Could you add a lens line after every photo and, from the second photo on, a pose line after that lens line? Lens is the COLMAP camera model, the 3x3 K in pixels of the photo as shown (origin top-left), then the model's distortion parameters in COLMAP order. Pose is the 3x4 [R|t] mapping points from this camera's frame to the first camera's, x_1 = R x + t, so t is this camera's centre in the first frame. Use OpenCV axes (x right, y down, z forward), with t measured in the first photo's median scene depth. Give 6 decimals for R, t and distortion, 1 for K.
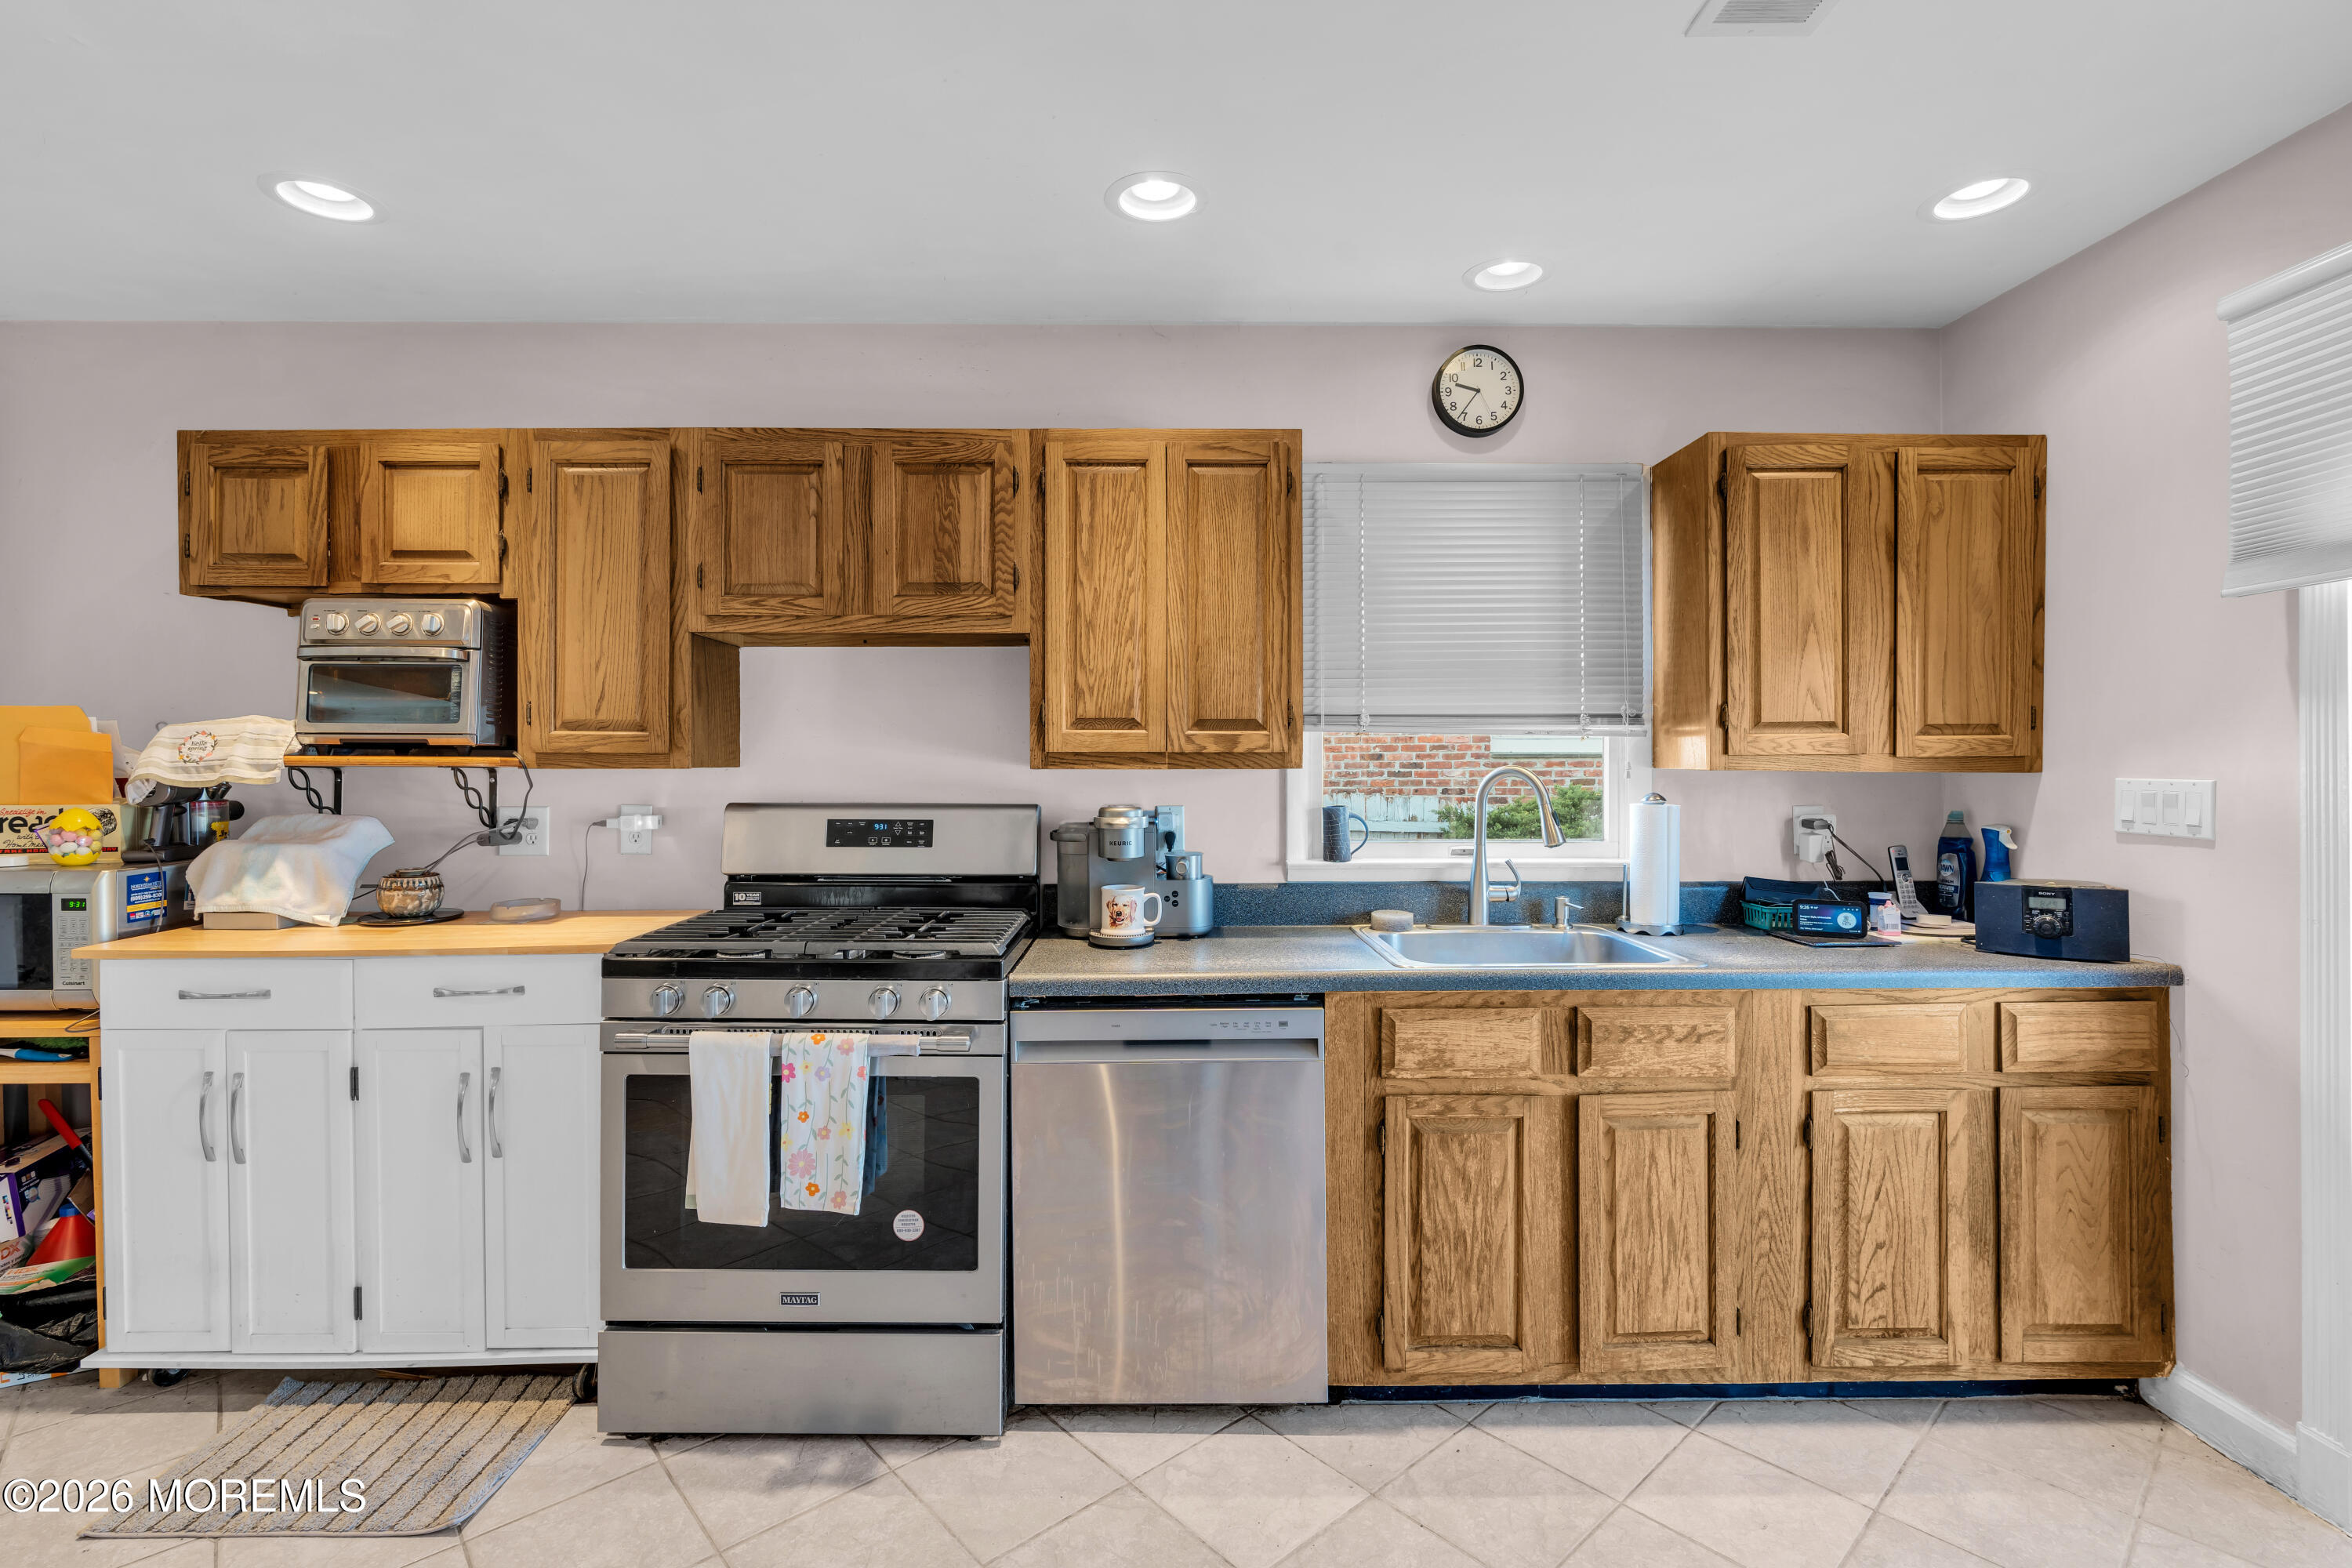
lens RADIAL K [[1052.8, 0, 1142.7], [0, 1052.8, 771.8], [0, 0, 1]] dist [-0.015387, 0.006755]
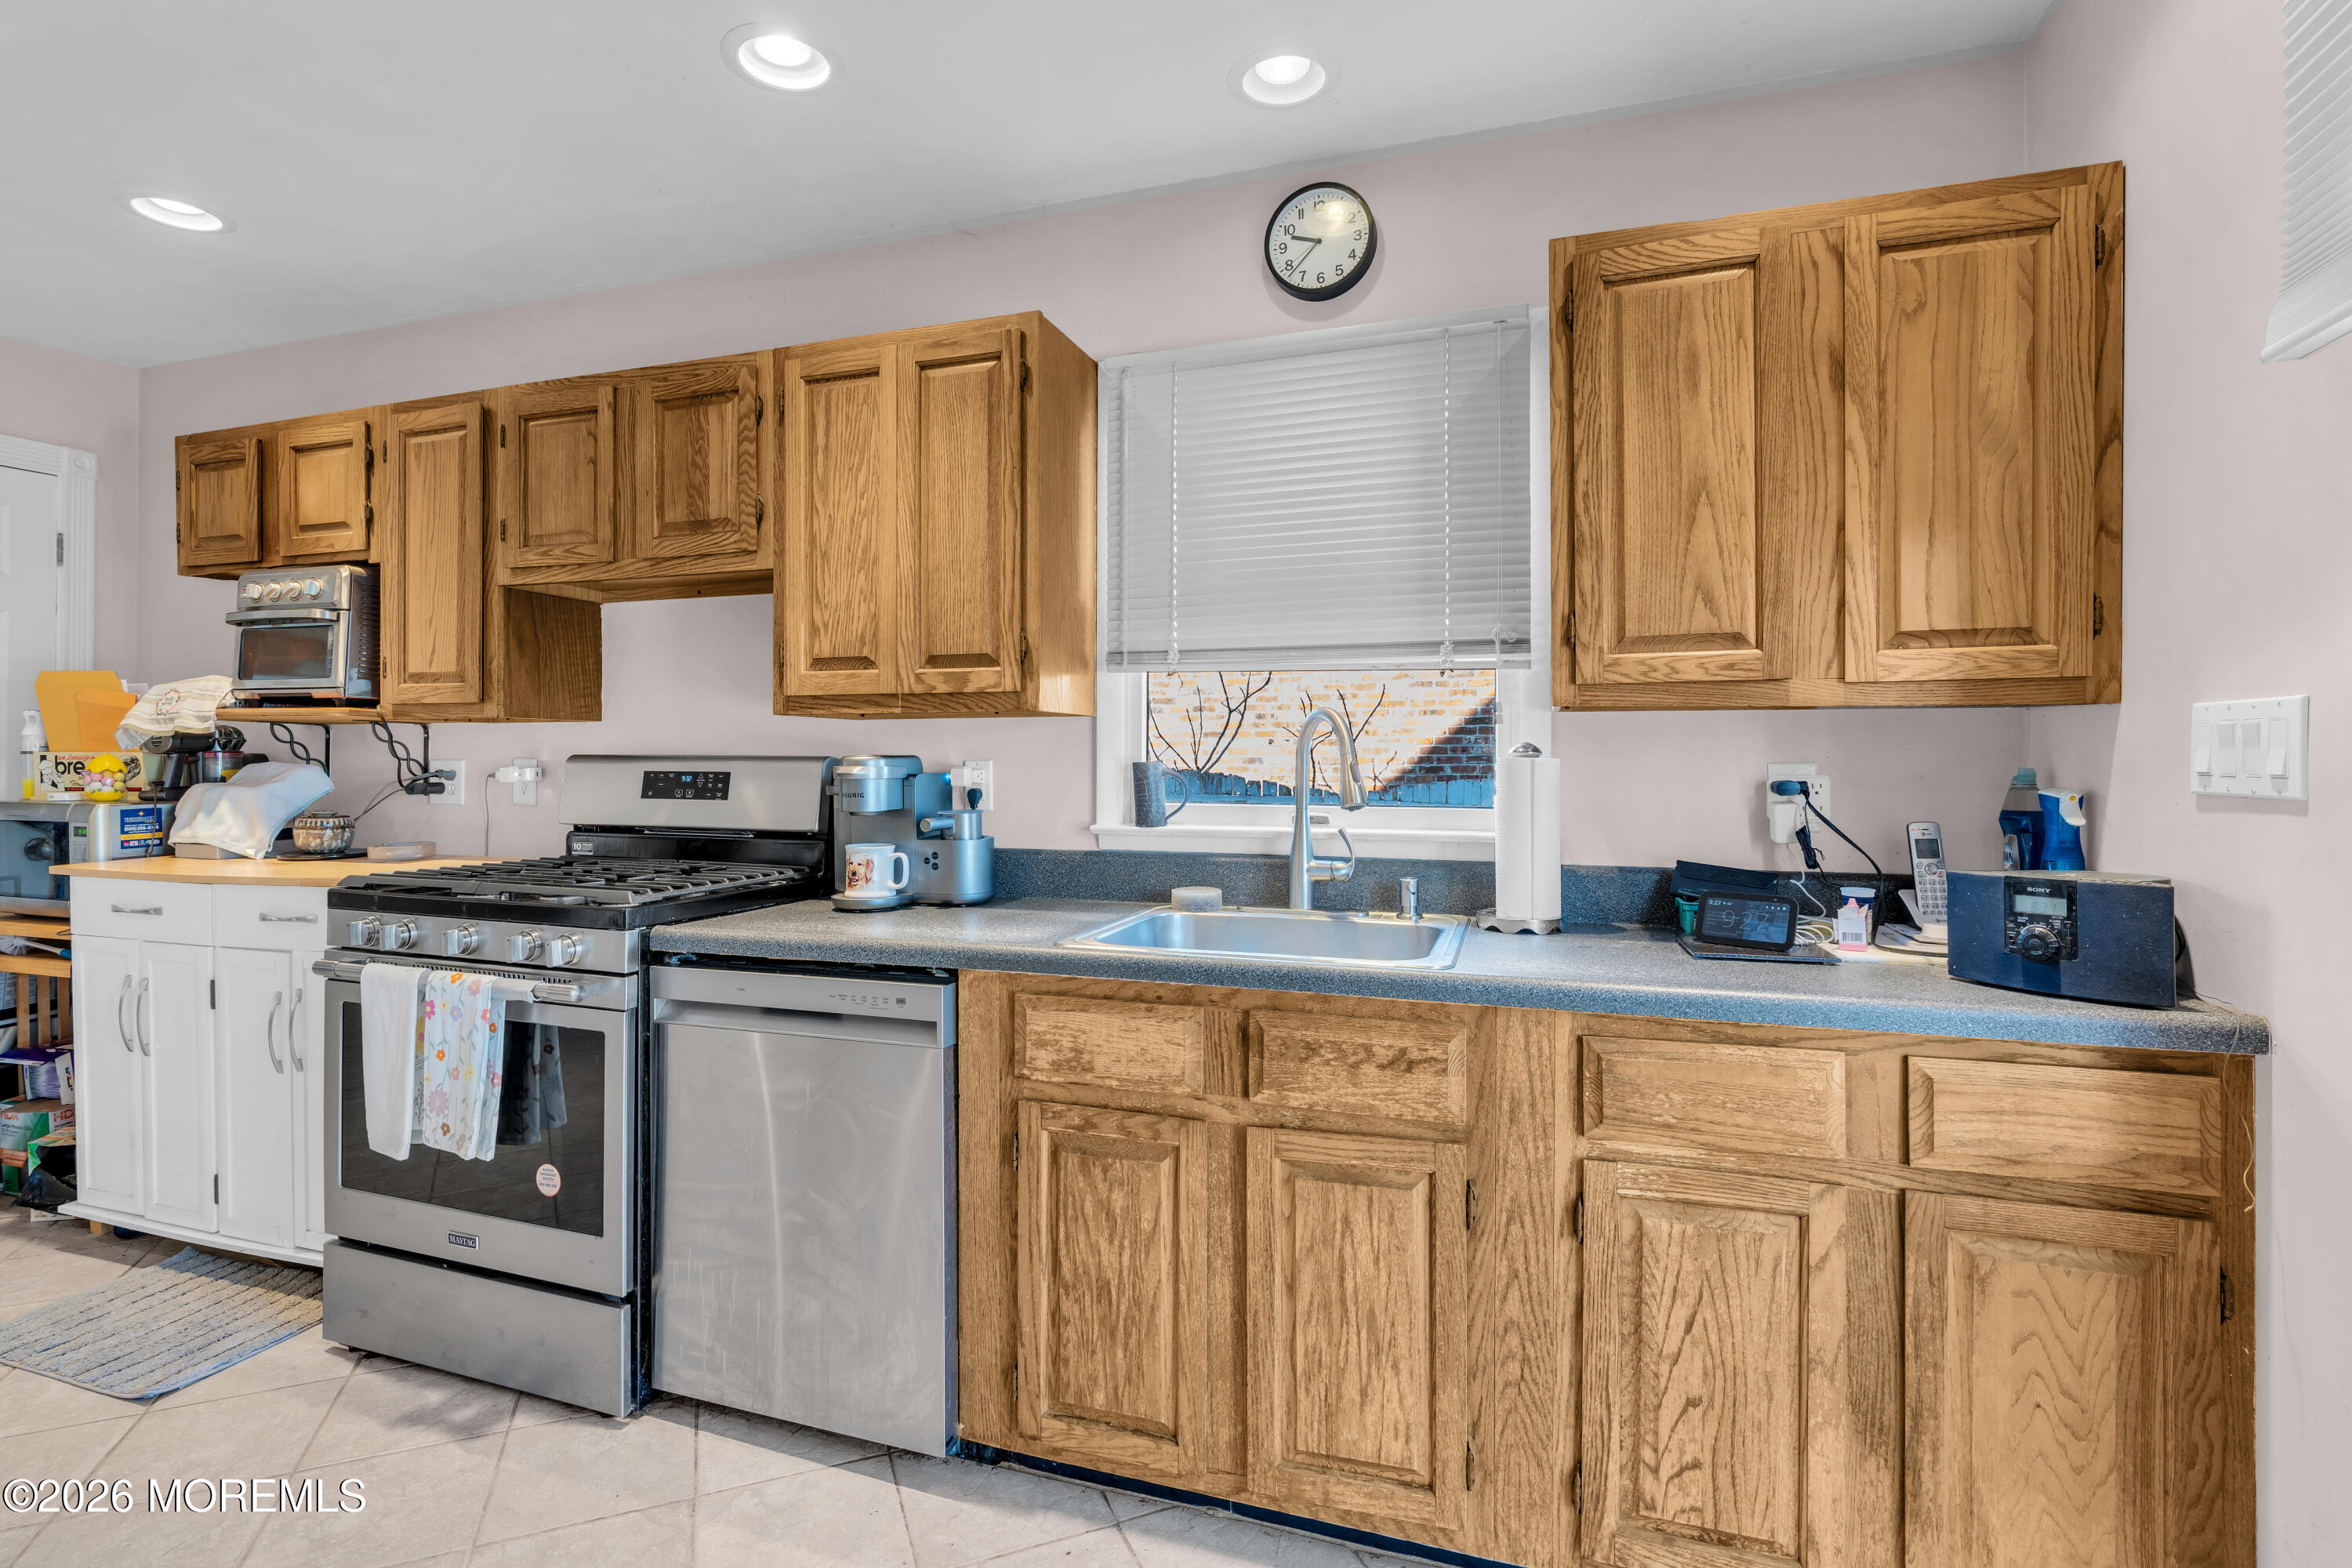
lens RADIAL K [[1072.7, 0, 1174.2], [0, 1072.7, 772.2], [0, 0, 1]] dist [-0.012351, 0.005060]
pose [[0.947181, 0.006256, -0.320639, 0.546306], [-0.005961, 0.999980, 0.001901, 0.045573], [0.320645, 0.000110, 0.947199, 0.221498]]
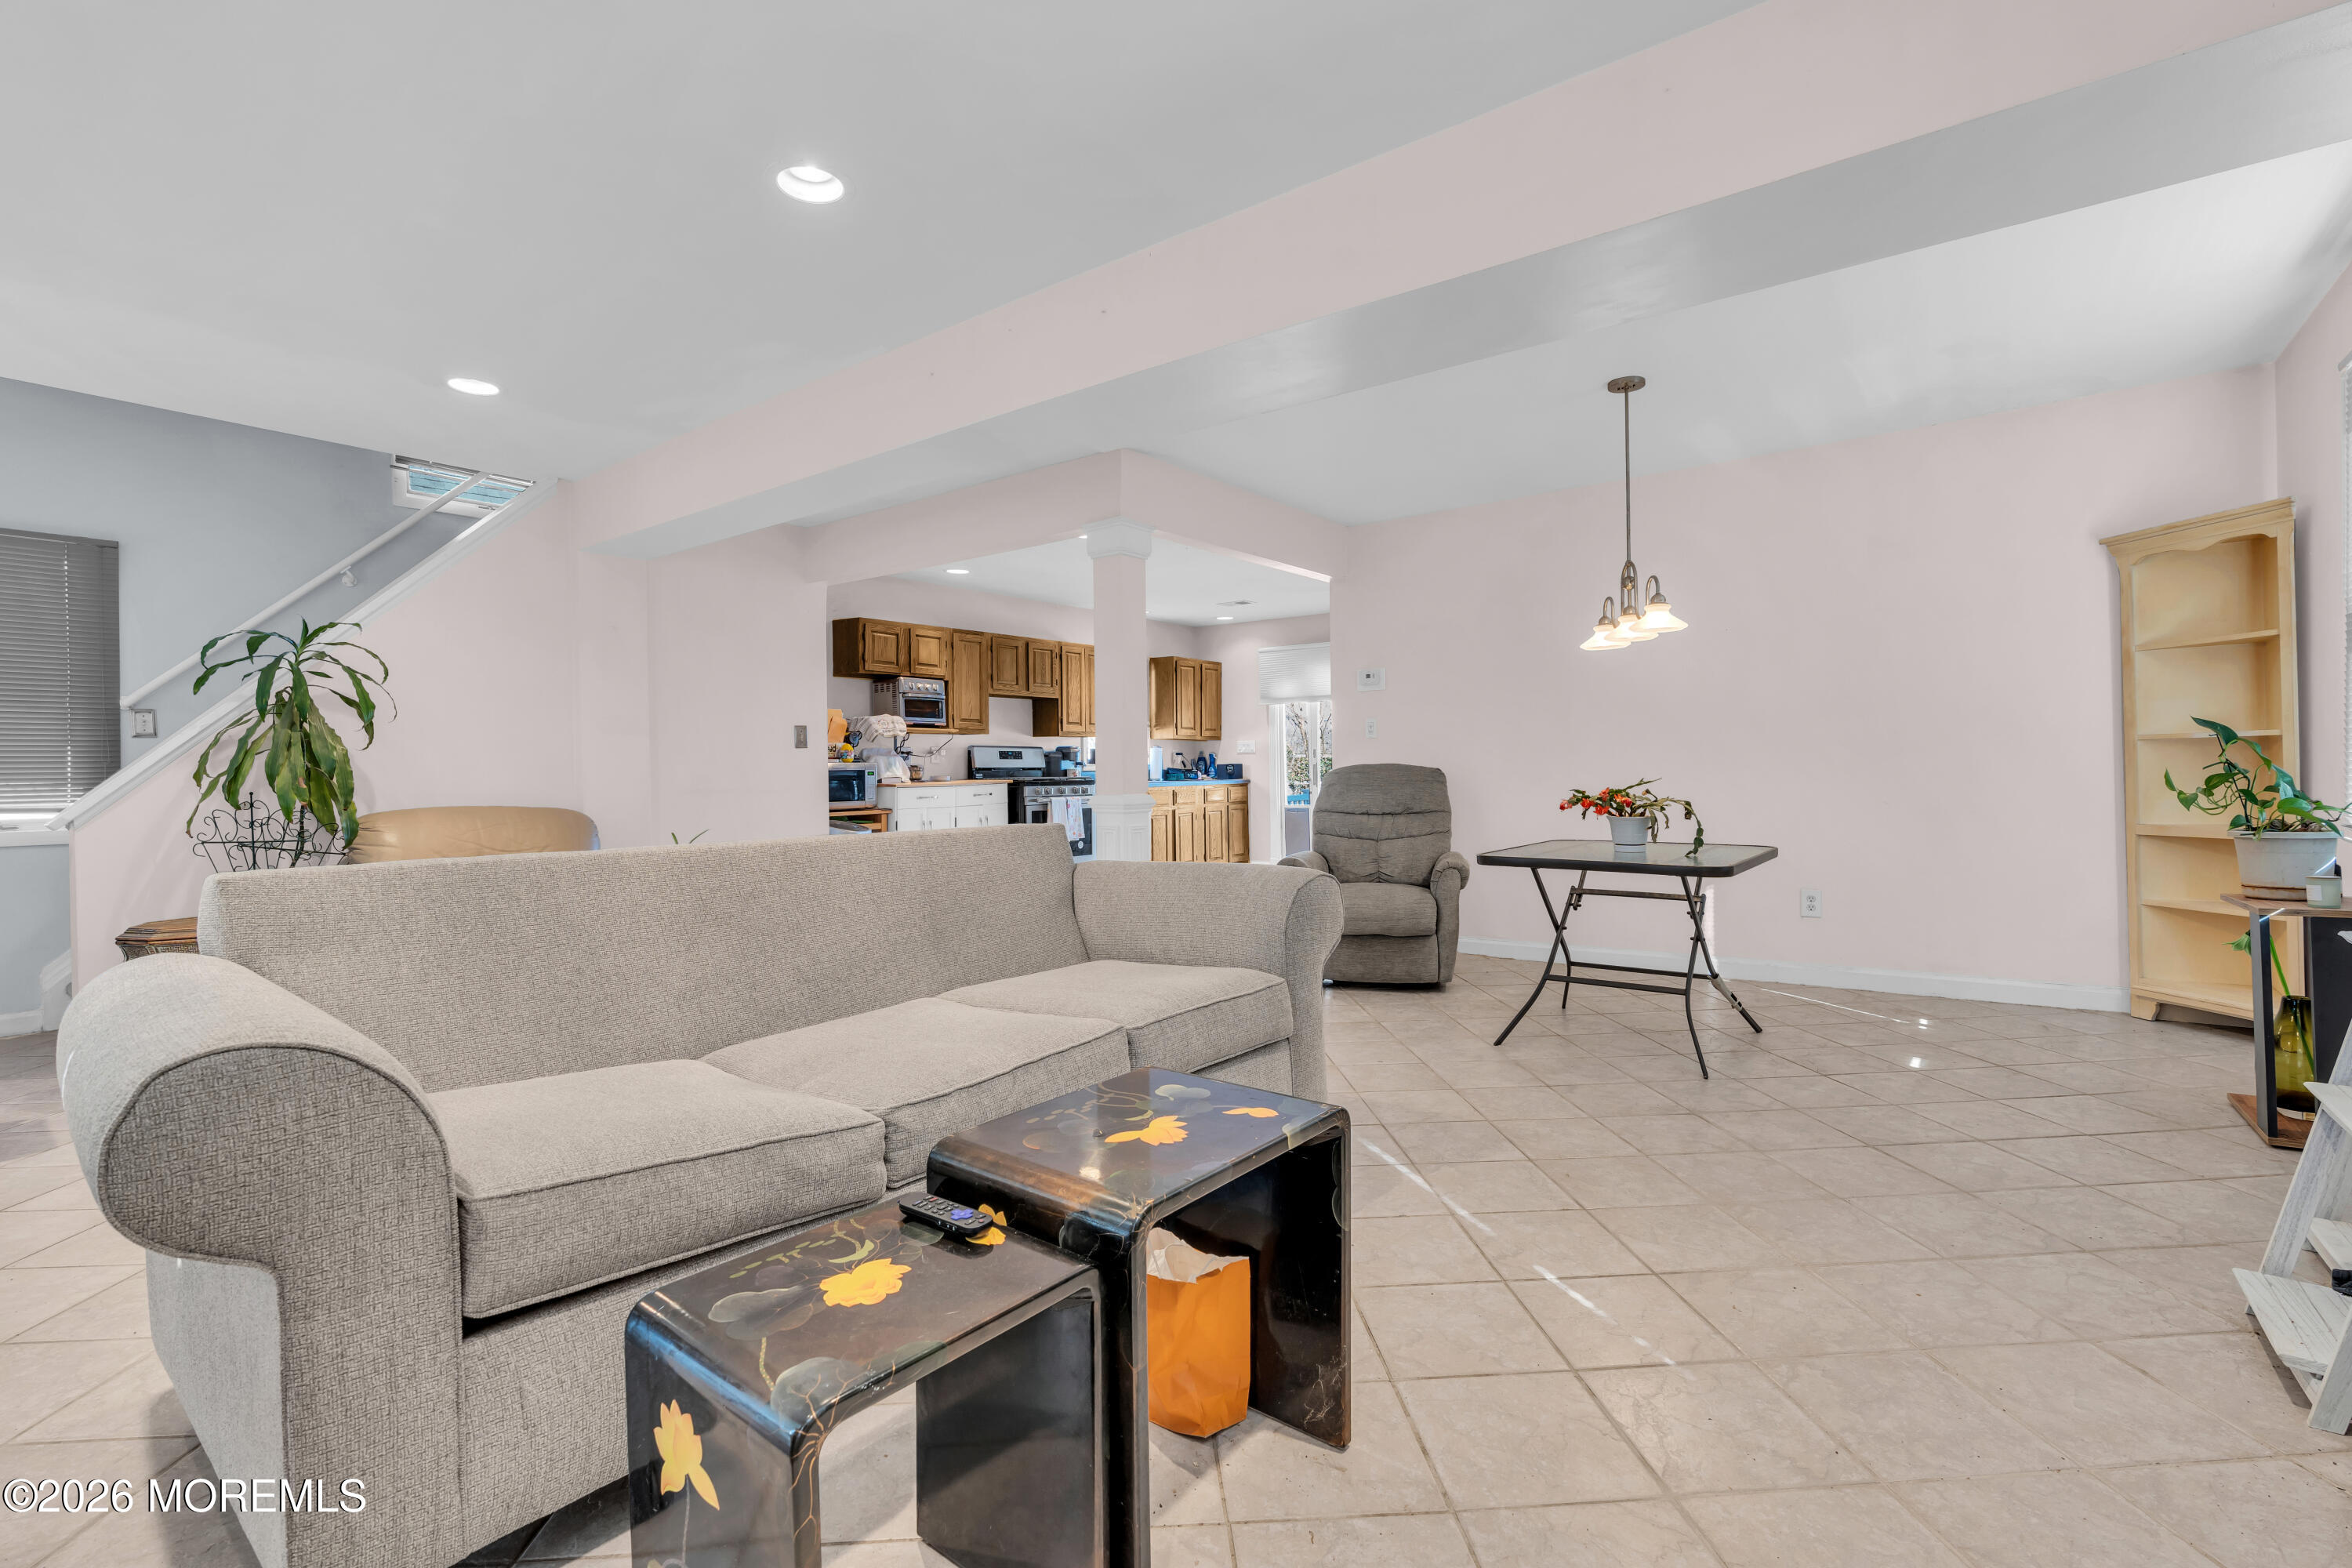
lens RADIAL K [[1052.8, 0, 1142.7], [0, 1052.8, 771.8], [0, 0, 1]] dist [-0.015387, 0.006755]
pose [[0.631265, -0.010681, 0.775494, -2.788923], [0.013260, 0.999908, 0.002978, 0.116285], [-0.775454, 0.008403, 0.631348, -1.534258]]
